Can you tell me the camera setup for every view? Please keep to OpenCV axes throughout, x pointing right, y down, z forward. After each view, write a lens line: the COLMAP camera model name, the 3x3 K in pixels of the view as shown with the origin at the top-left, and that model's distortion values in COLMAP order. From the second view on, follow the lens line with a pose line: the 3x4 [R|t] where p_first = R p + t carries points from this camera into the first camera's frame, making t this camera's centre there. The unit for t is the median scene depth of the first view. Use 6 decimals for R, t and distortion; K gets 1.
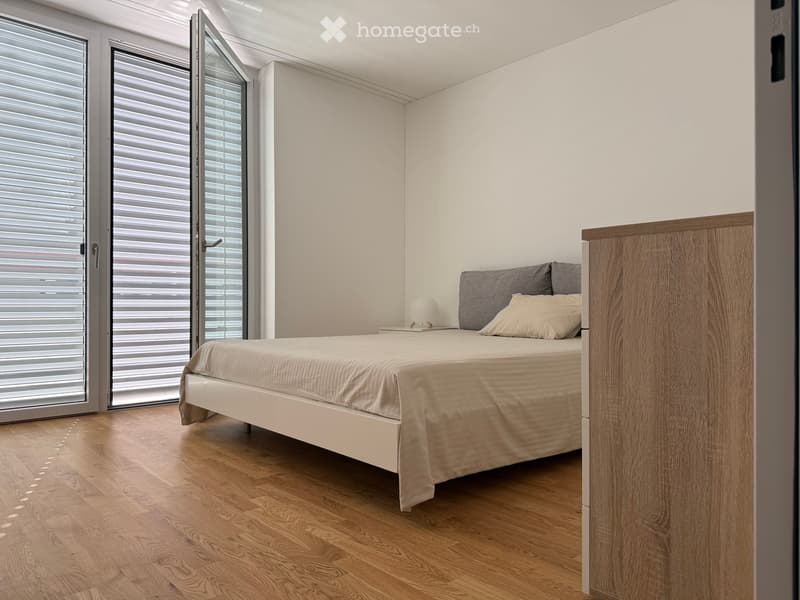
lens RADIAL K [[571.6, 0, 400.0], [0, 571.6, 300.0], [0, 0, 1]] dist [-0.003262, -0.005347]
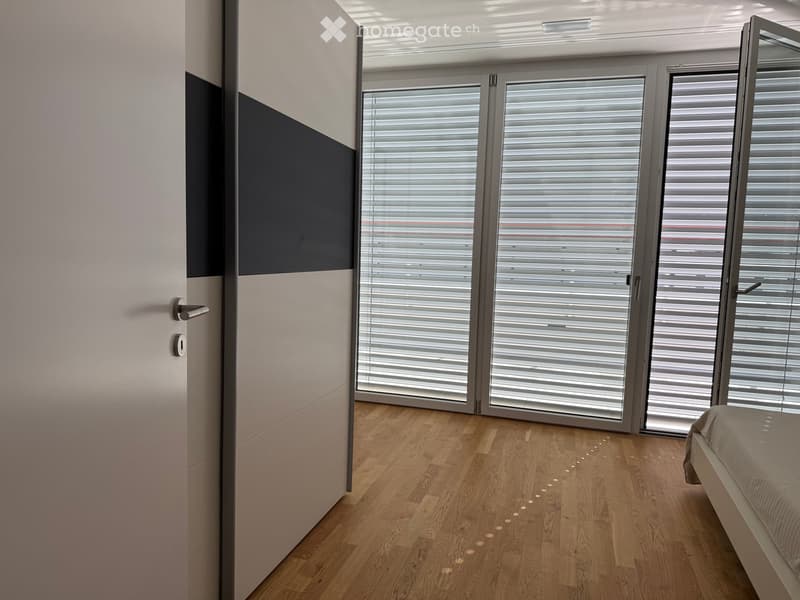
lens RADIAL K [[571.6, 0, 400.0], [0, 571.6, 300.0], [0, 0, 1]] dist [-0.003262, -0.005347]
pose [[0.511755, 0.097330, -0.853601, 0.137715], [-0.031286, 0.995014, 0.094698, -0.138416], [0.858562, -0.021756, 0.512248, 0.091049]]
